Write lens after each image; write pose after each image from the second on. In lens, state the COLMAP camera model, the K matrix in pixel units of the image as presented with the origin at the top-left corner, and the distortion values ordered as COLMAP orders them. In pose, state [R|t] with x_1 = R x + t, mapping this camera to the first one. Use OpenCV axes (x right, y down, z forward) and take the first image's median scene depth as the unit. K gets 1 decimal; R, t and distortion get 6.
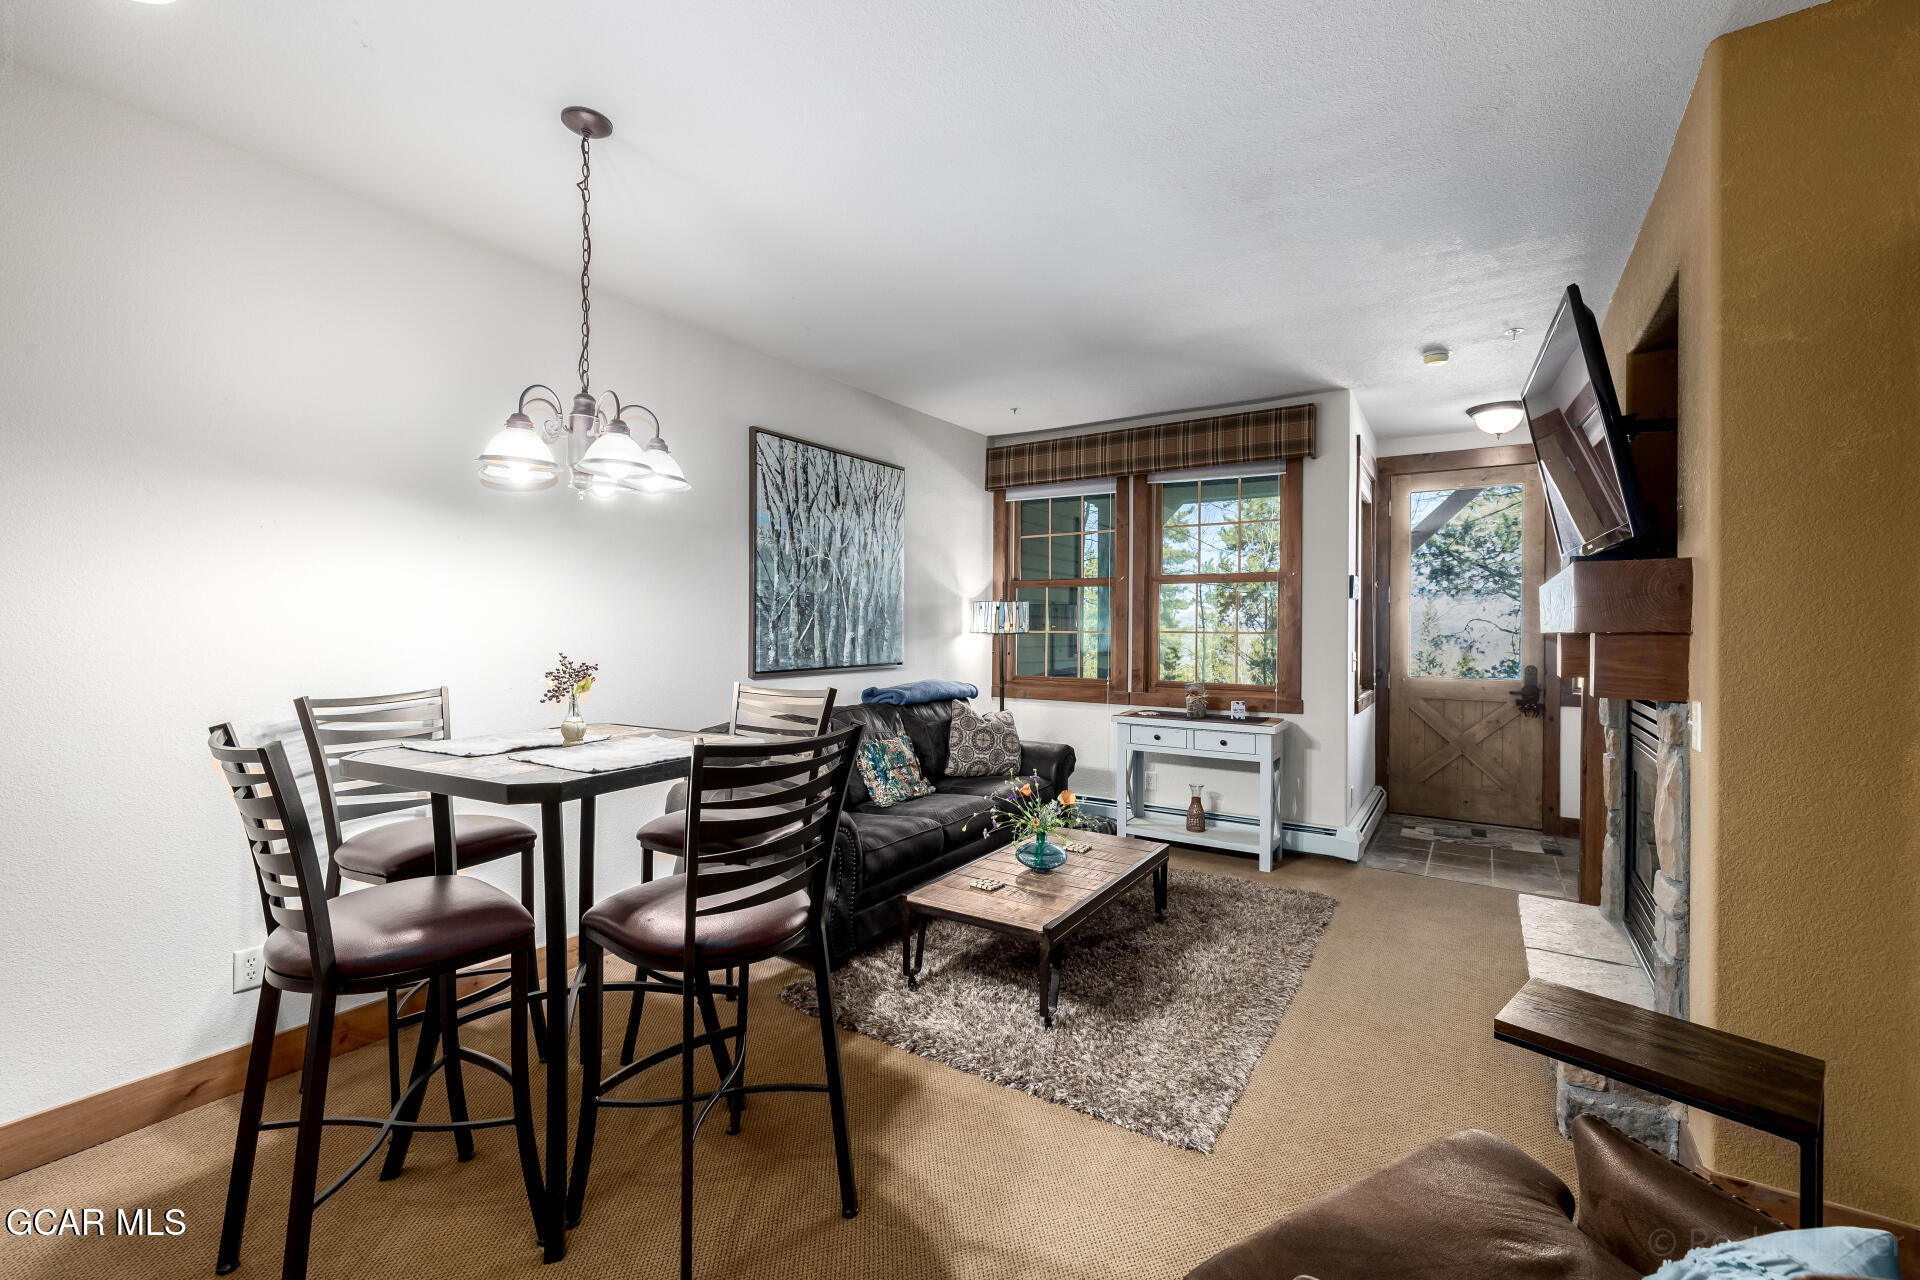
lens RADIAL K [[807.9, 0, 954.0], [0, 807.9, 628.9], [0, 0, 1]] dist [-0.002386, 0.000188]
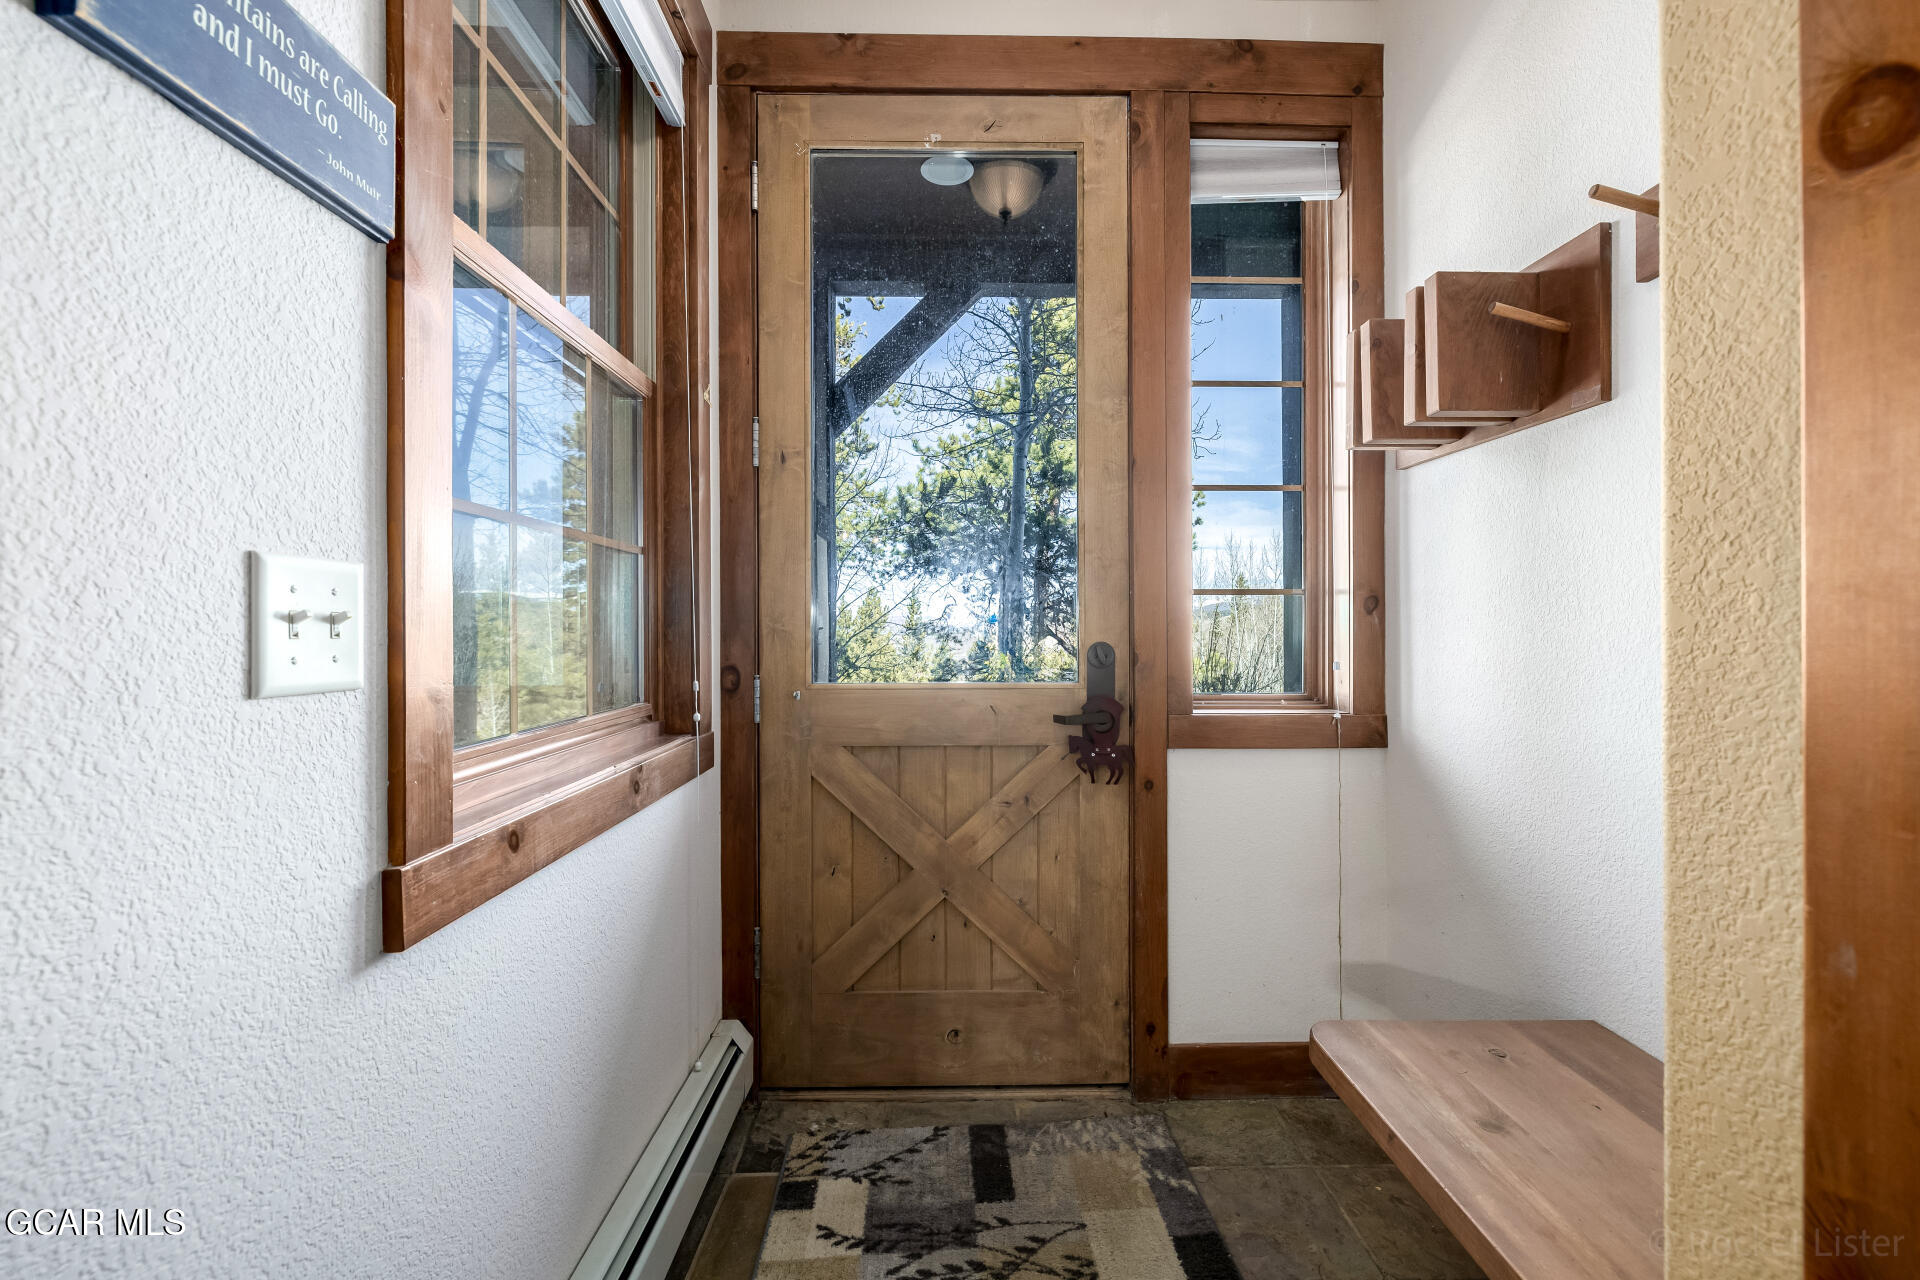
lens RADIAL K [[807.9, 0, 966.7], [0, 807.9, 627.5], [0, 0, 1]] dist [-0.002386, 0.000188]
pose [[0.828276, -0.006762, 0.560280, 0.519111], [0.008491, 0.999964, -0.000483, 0.042918], [-0.560256, 0.005157, 0.828303, 0.826701]]
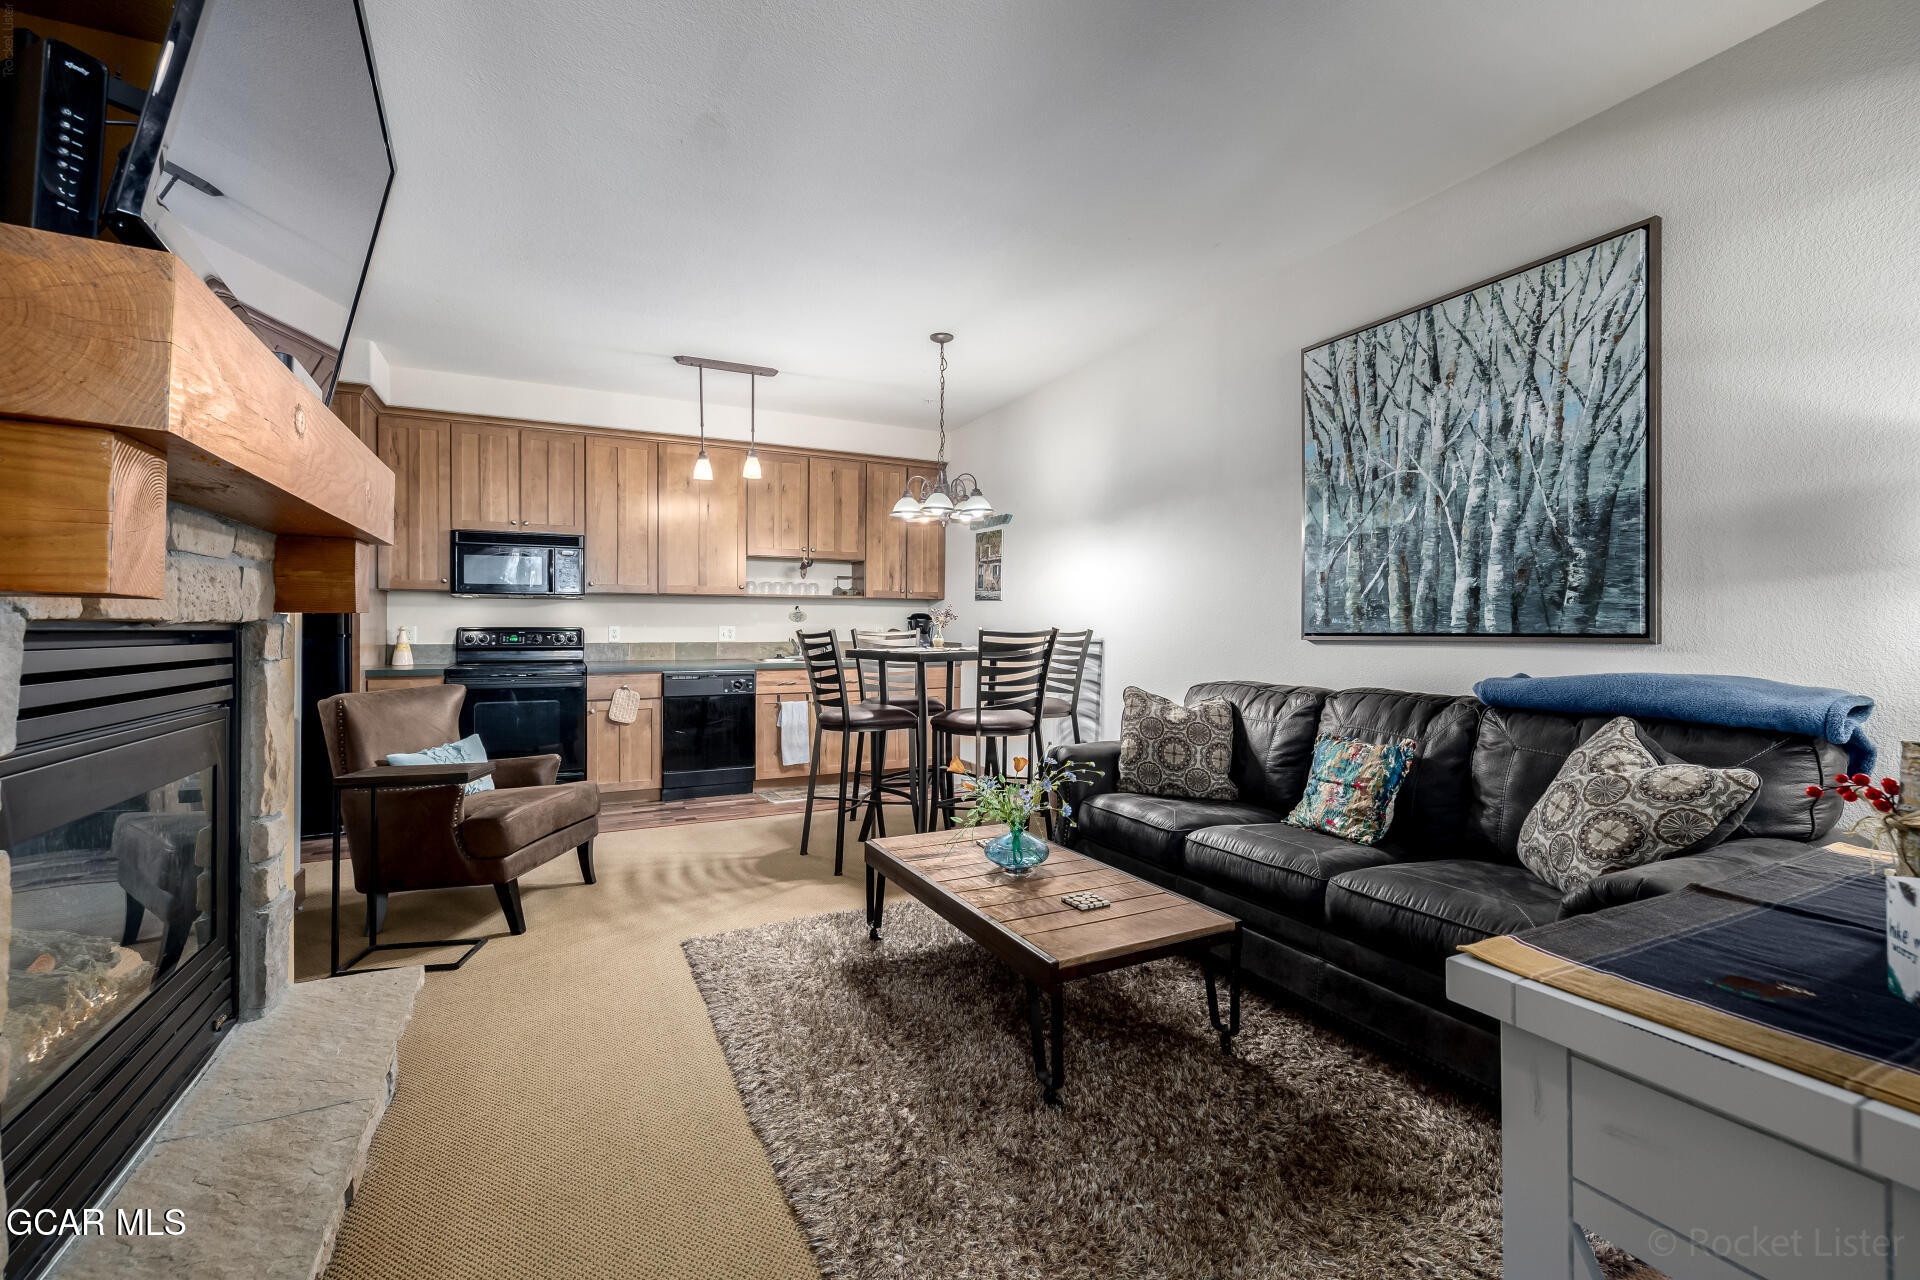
lens RADIAL K [[807.9, 0, 954.2], [0, 807.9, 628.2], [0, 0, 1]] dist [-0.002386, 0.000188]
pose [[-0.504105, -0.006427, -0.863618, 0.571454], [-0.005363, 0.999976, -0.004311, 0.044703], [0.863626, 0.002458, -0.504128, 0.930411]]
